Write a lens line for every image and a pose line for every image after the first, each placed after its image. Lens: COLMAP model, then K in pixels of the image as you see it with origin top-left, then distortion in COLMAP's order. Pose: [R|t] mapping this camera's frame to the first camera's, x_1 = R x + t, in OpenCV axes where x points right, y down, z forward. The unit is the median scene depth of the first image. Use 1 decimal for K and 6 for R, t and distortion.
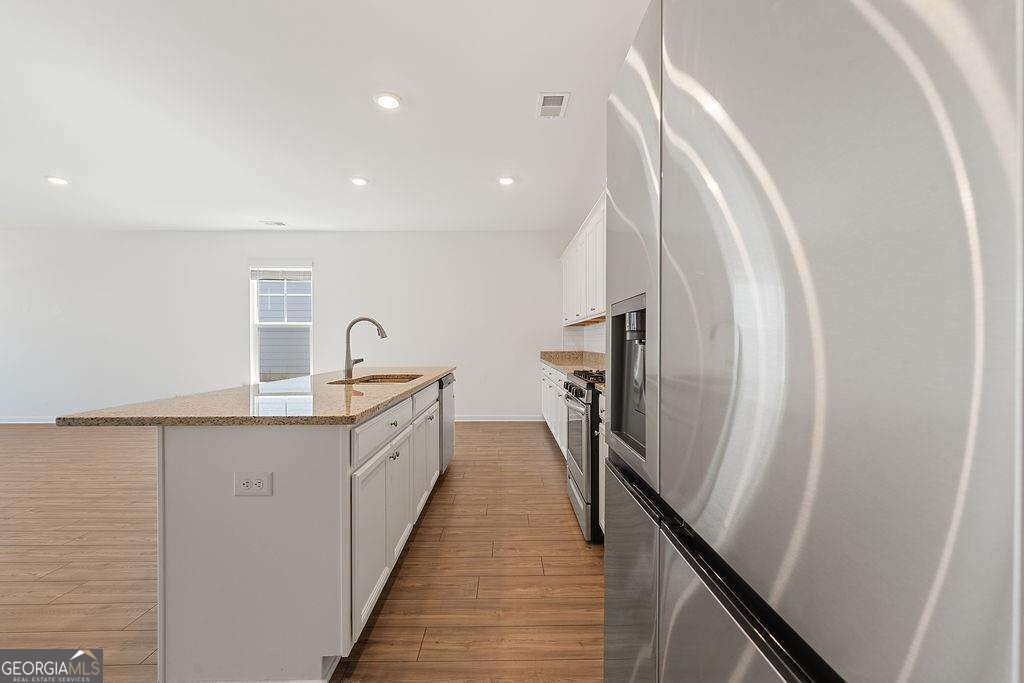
lens RADIAL K [[414.5, 0, 512.0], [0, 414.5, 341.5], [0, 0, 1]] dist [0.001103, 0.000412]
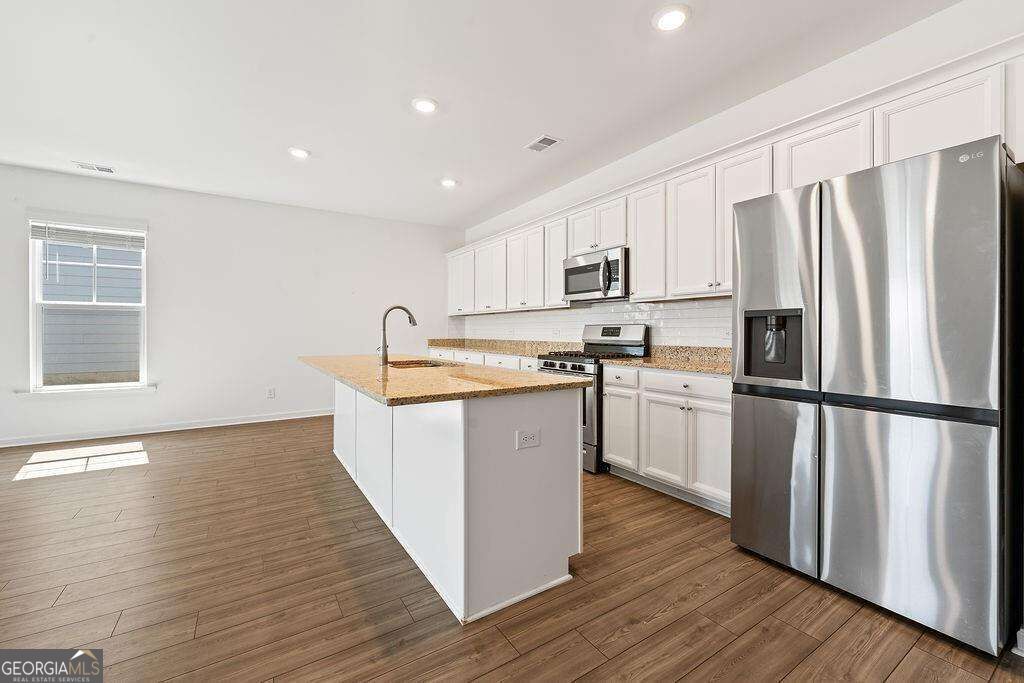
lens RADIAL K [[417.4, 0, 510.8], [0, 417.4, 331.3], [0, 0, 1]] dist [0.000504, 0.000089]
pose [[0.849245, 0.001777, 0.527996, -0.315197], [-0.003006, 0.999994, 0.001469, 0.001762], [-0.527990, -0.002835, 0.849246, -0.017088]]
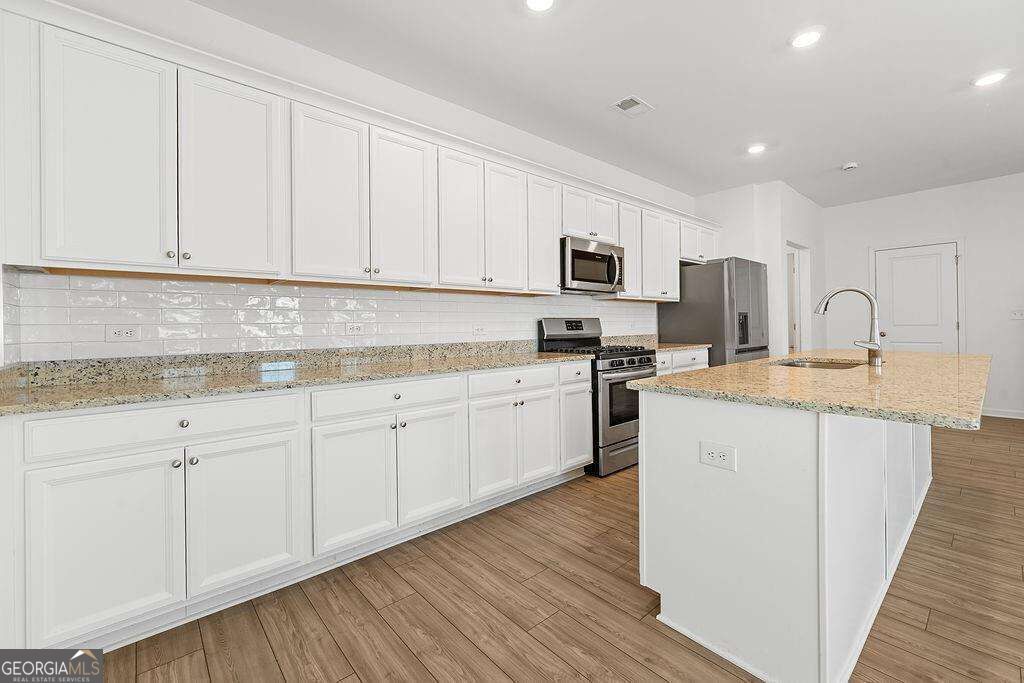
lens RADIAL K [[430.0, 0, 515.0], [0, 430.0, 325.0], [0, 0, 1]] dist [-0.001781, -0.000224]
pose [[-0.653928, 0.014122, 0.756425, -0.263392], [0.015406, 0.999867, -0.005348, 0.004317], [-0.756400, 0.008156, -0.654059, 0.945441]]
